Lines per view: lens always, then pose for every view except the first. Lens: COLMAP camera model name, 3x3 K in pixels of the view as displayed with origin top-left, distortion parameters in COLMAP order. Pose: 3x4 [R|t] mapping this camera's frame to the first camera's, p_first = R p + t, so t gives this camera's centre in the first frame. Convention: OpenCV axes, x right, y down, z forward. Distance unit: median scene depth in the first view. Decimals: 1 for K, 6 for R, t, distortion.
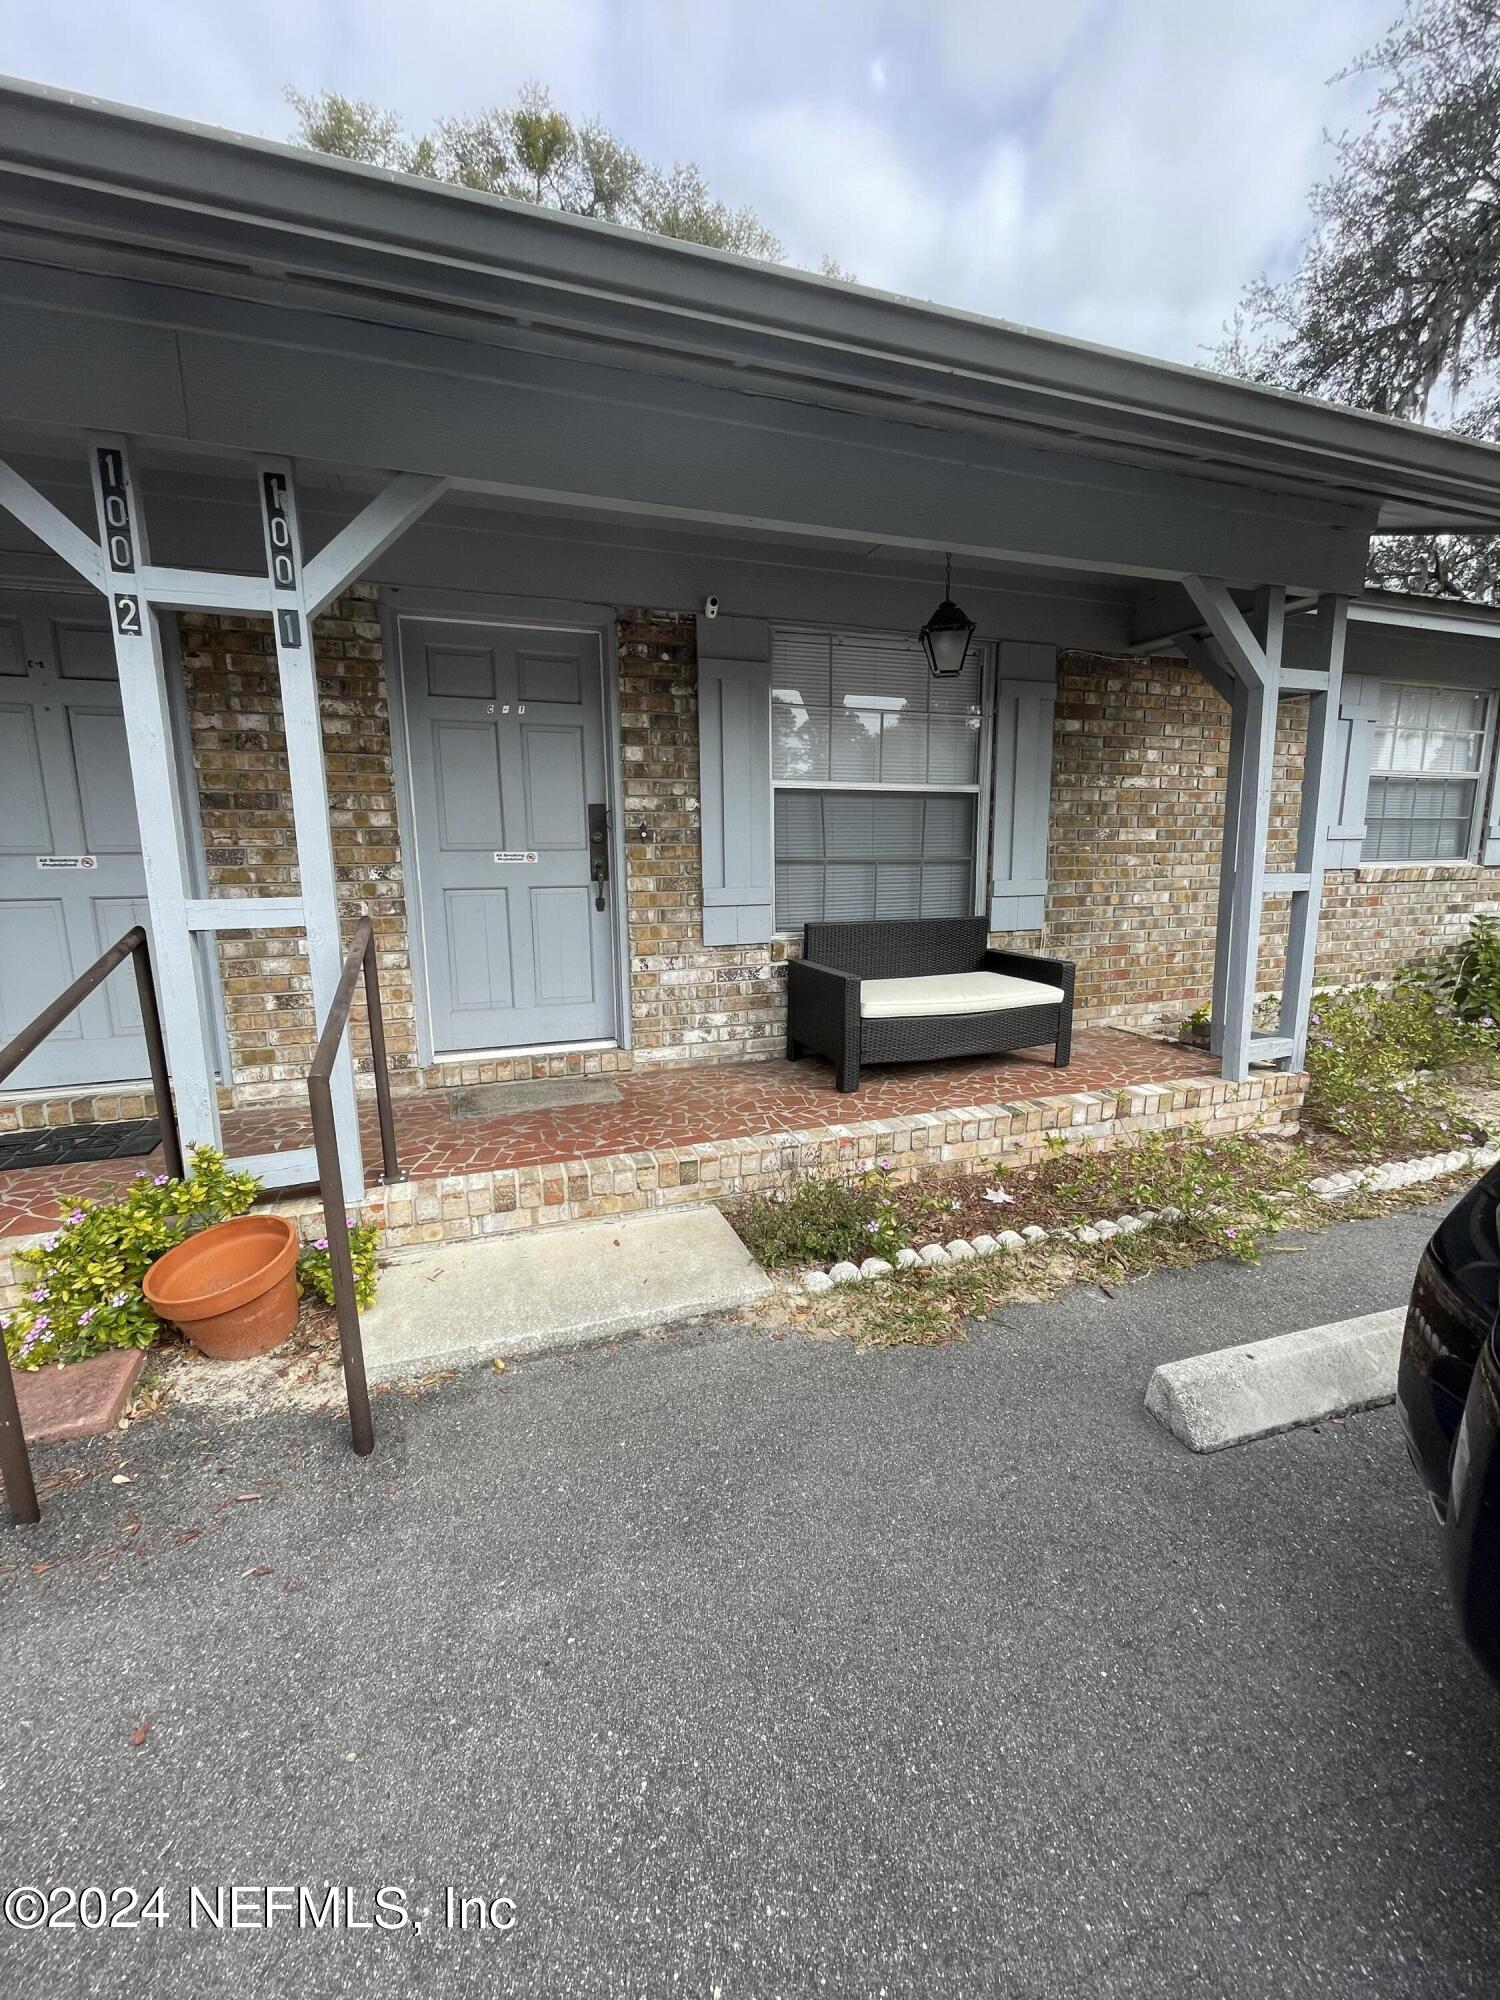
lens RADIAL K [[800.2, 0, 750.0], [0, 800.2, 1000.0], [0, 0, 1]] dist [-0.005833, -0.000144]
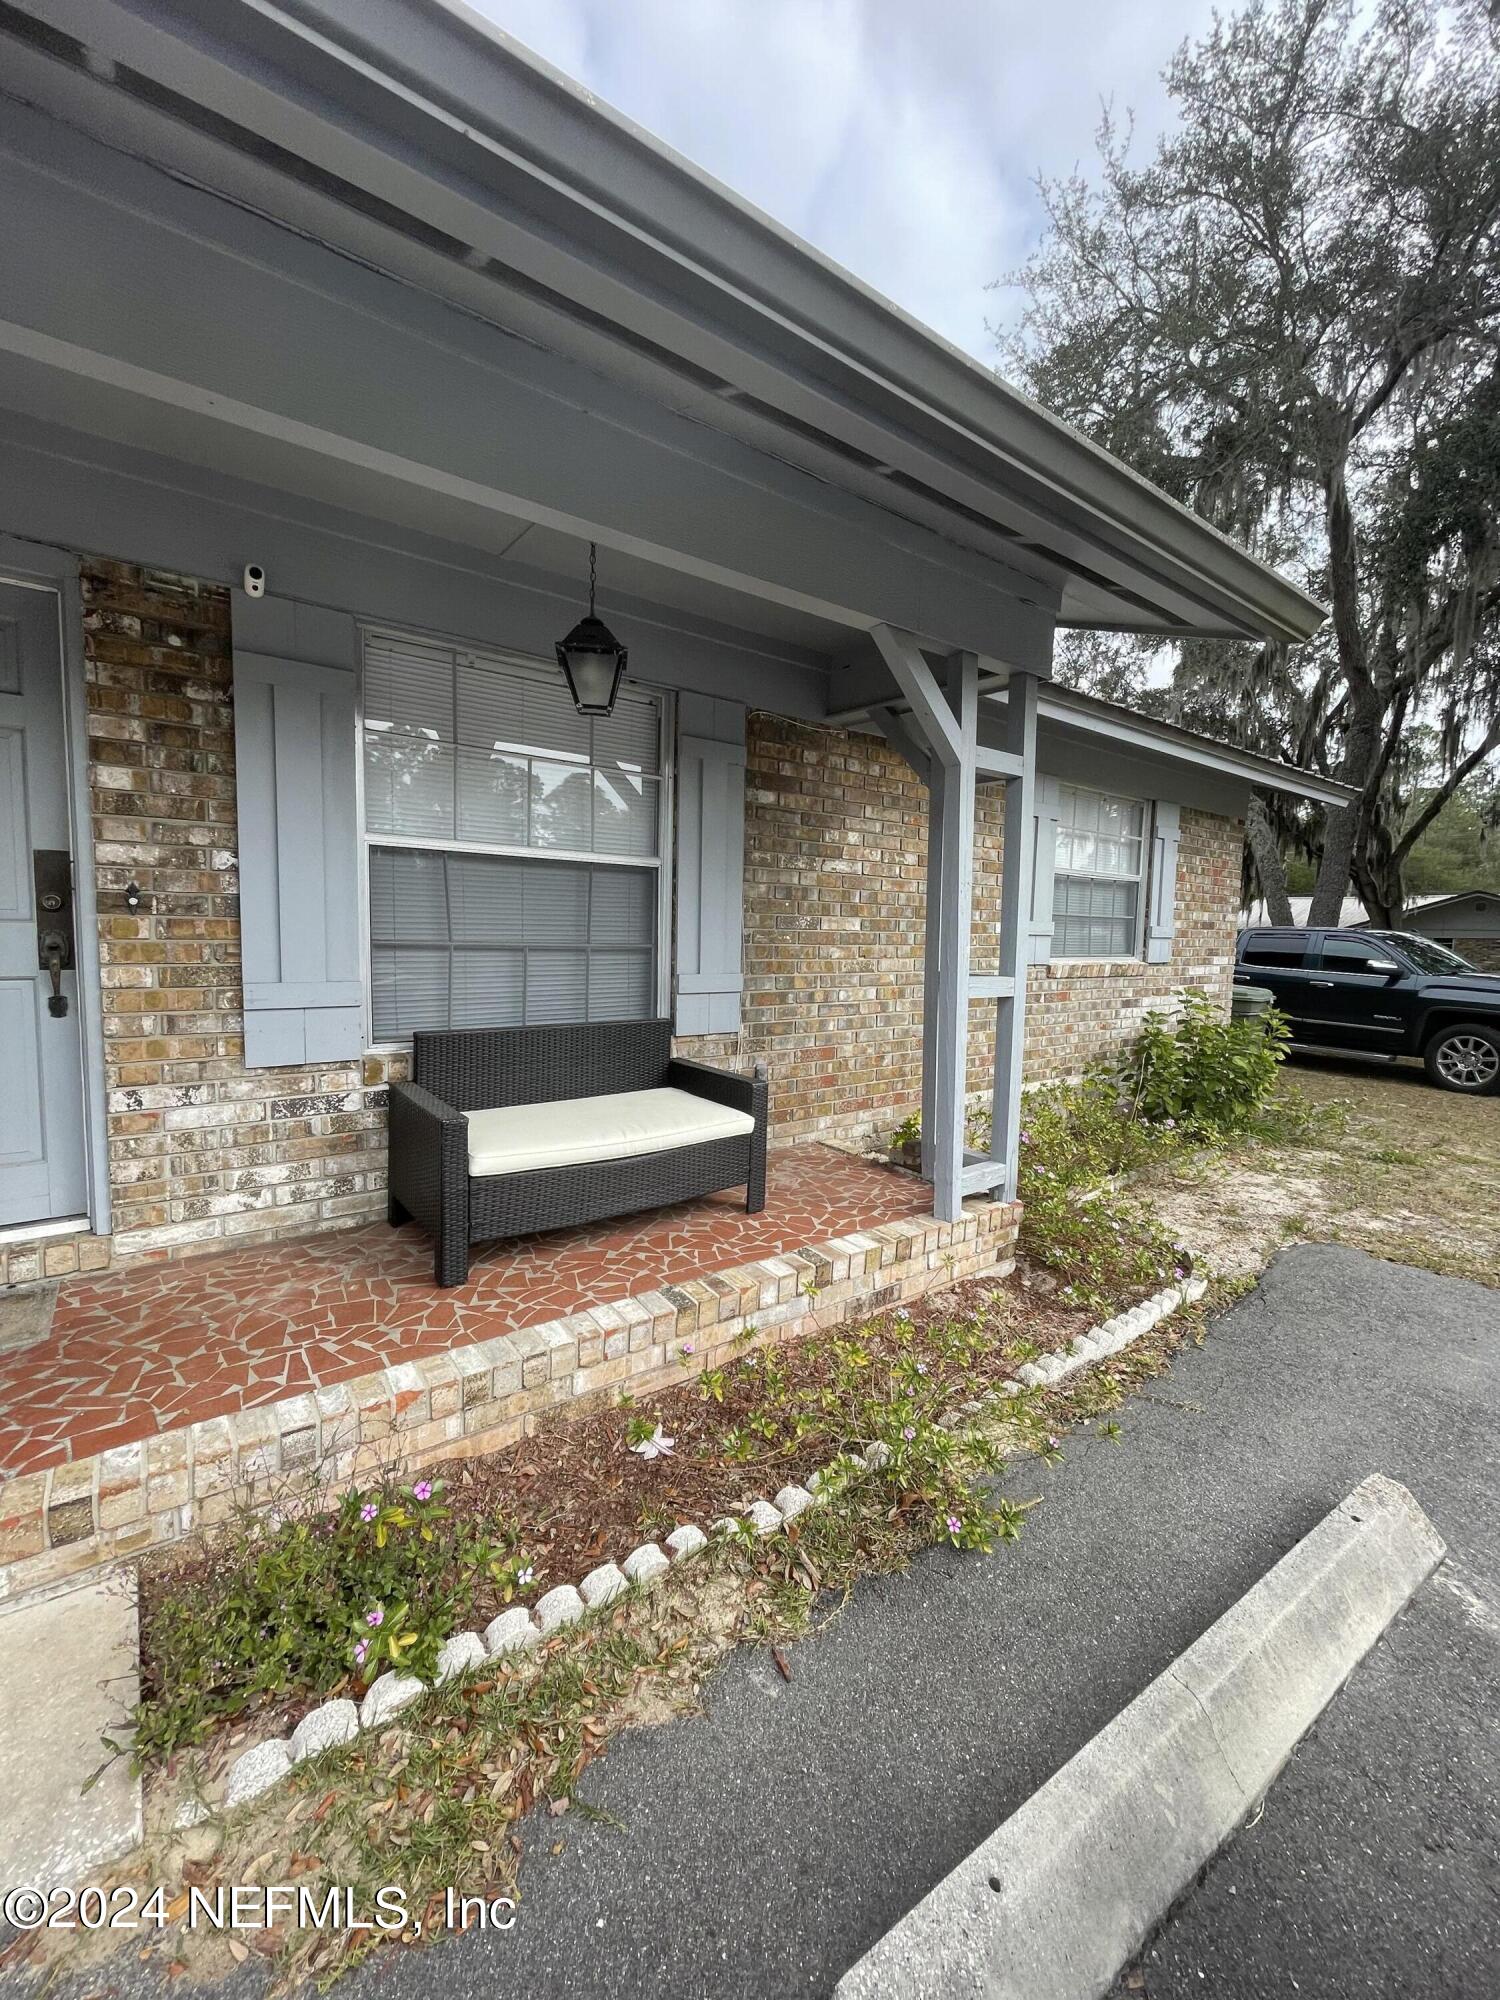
lens RADIAL K [[800.2, 0, 750.0], [0, 800.2, 1000.0], [0, 0, 1]] dist [-0.005833, -0.000144]
pose [[0.952781, 0.006863, 0.303582, 0.152723], [0.019405, 0.996325, -0.083428, -0.064890], [-0.303039, 0.085380, 0.949146, 0.247031]]
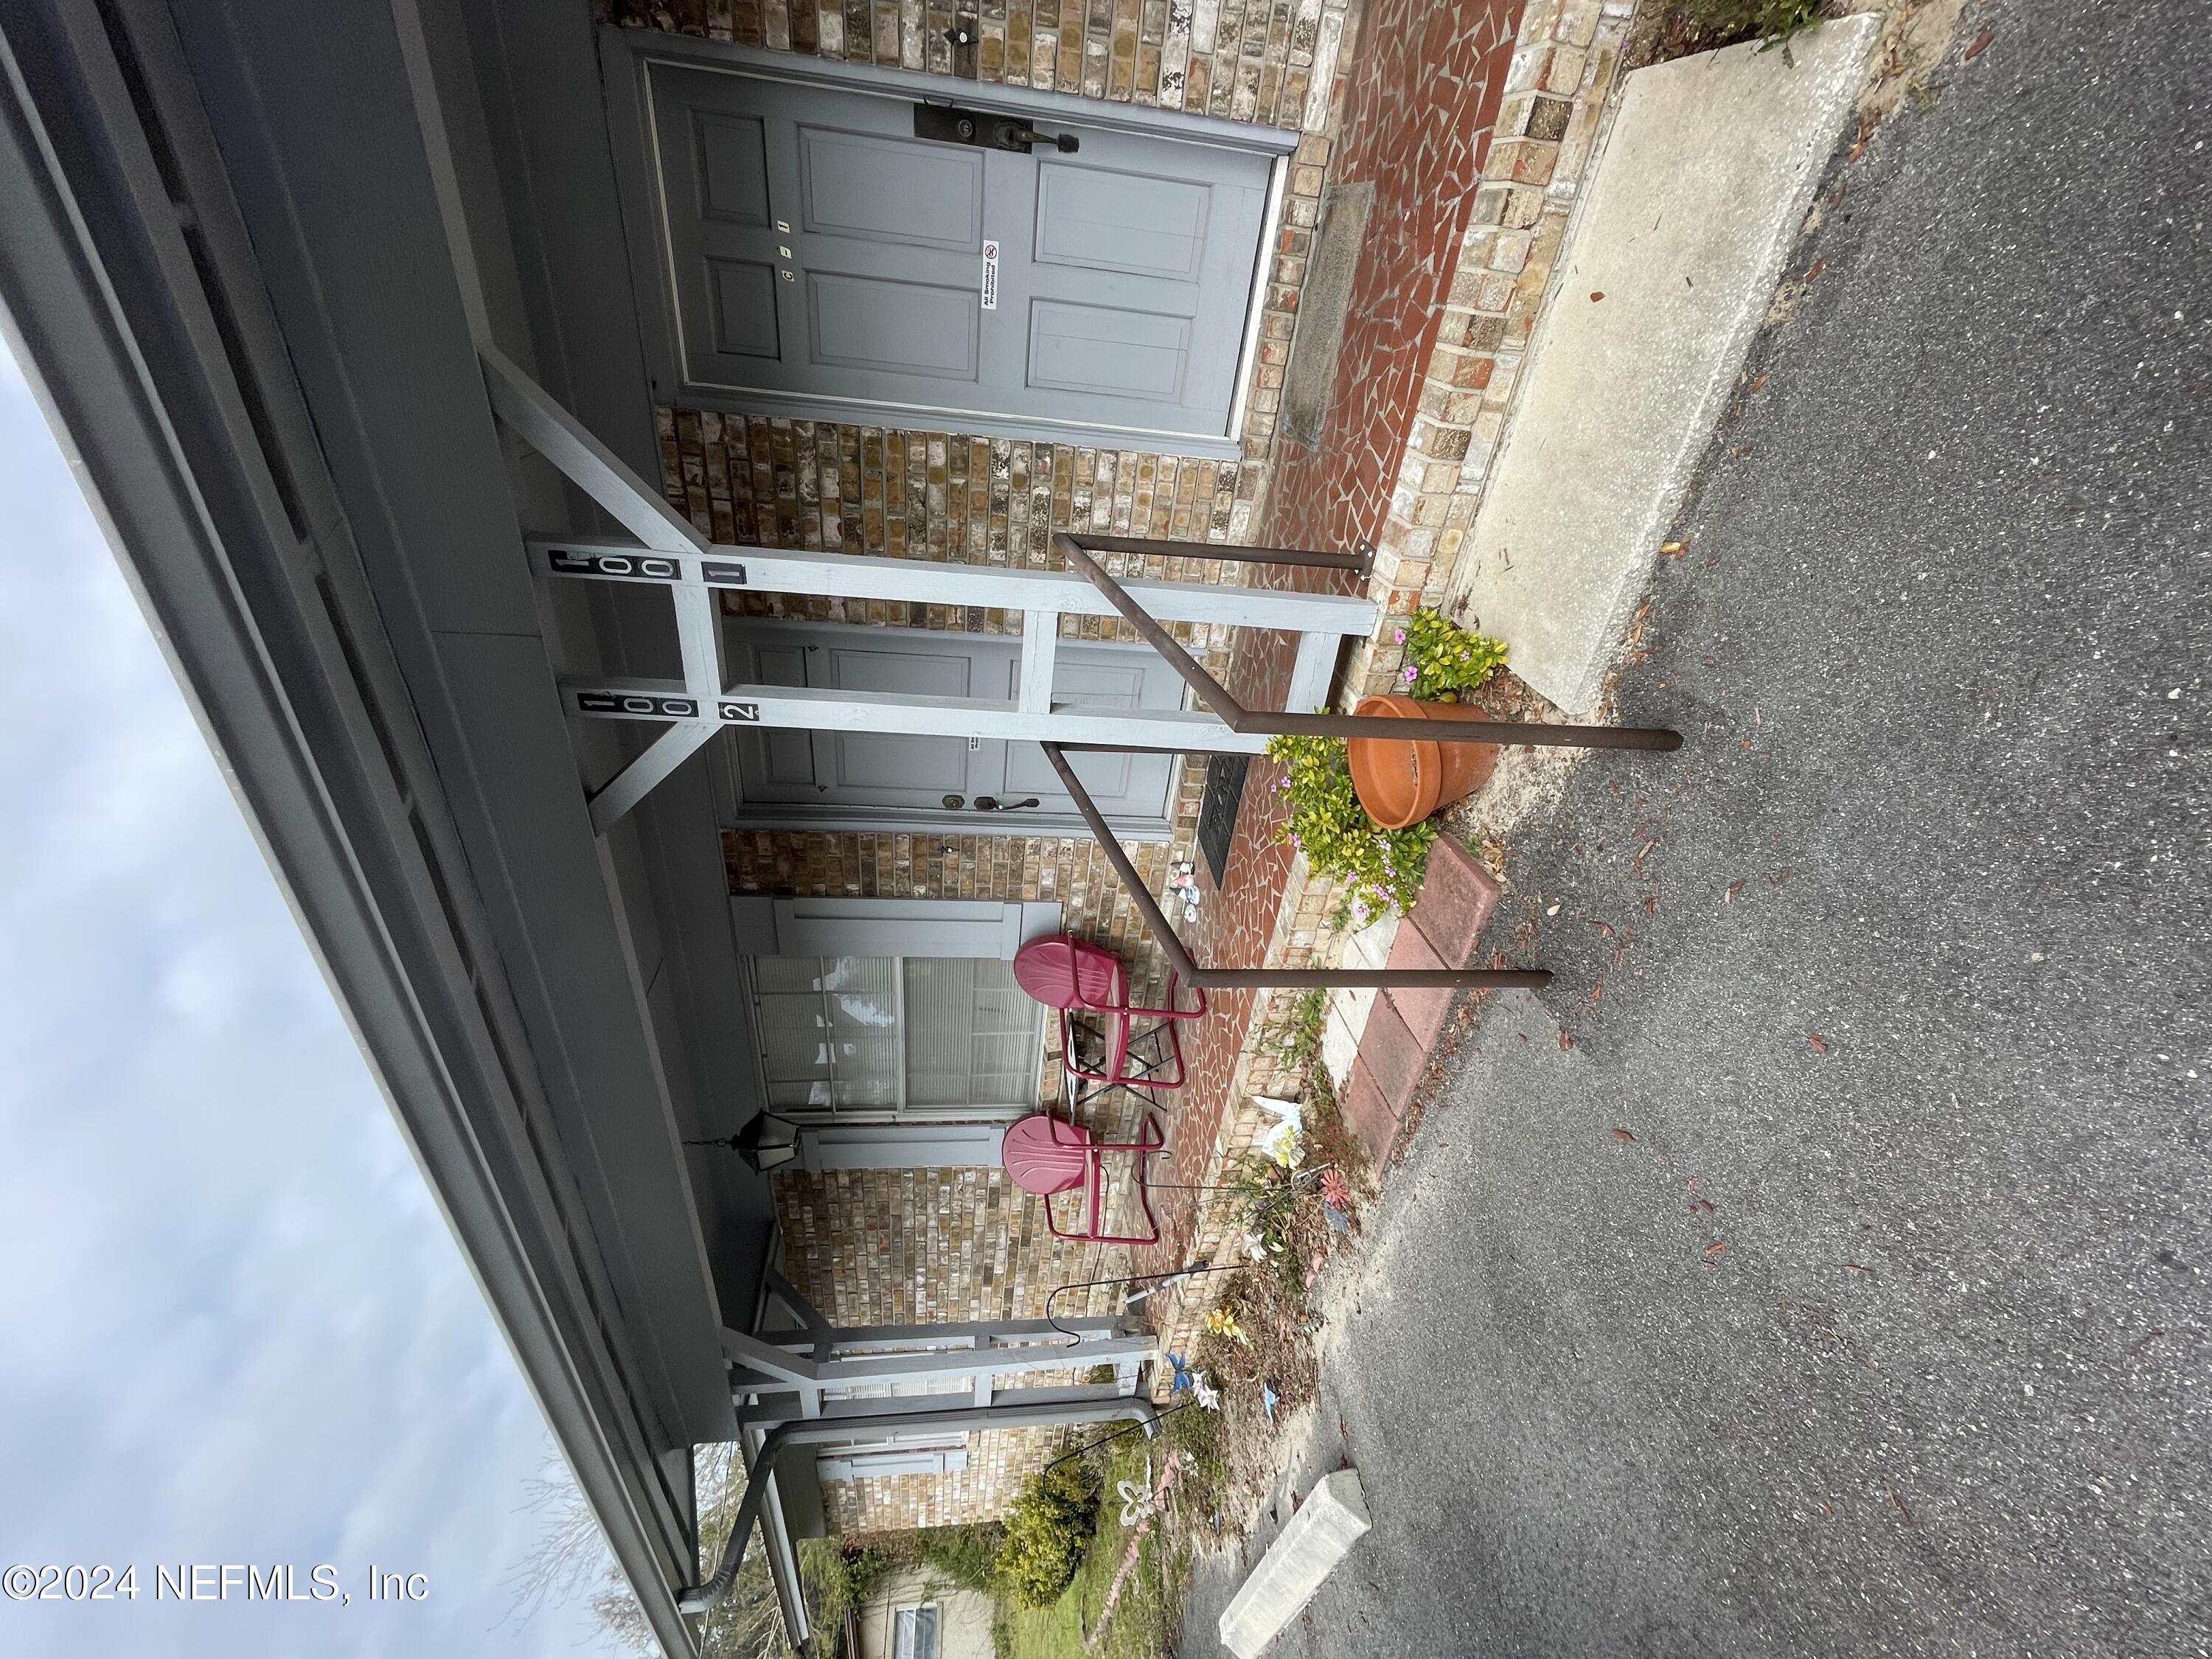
lens RADIAL K [[885.0, 0, 1106.5], [0, 885.0, 824.1], [0, 0, 1]] dist [-0.005833, -0.000144]
pose [[0.152844, -0.595708, -0.788524, 0.056417], [0.982724, 0.175879, 0.057615, -0.035023], [0.104364, -0.783708, 0.612299, 0.139814]]
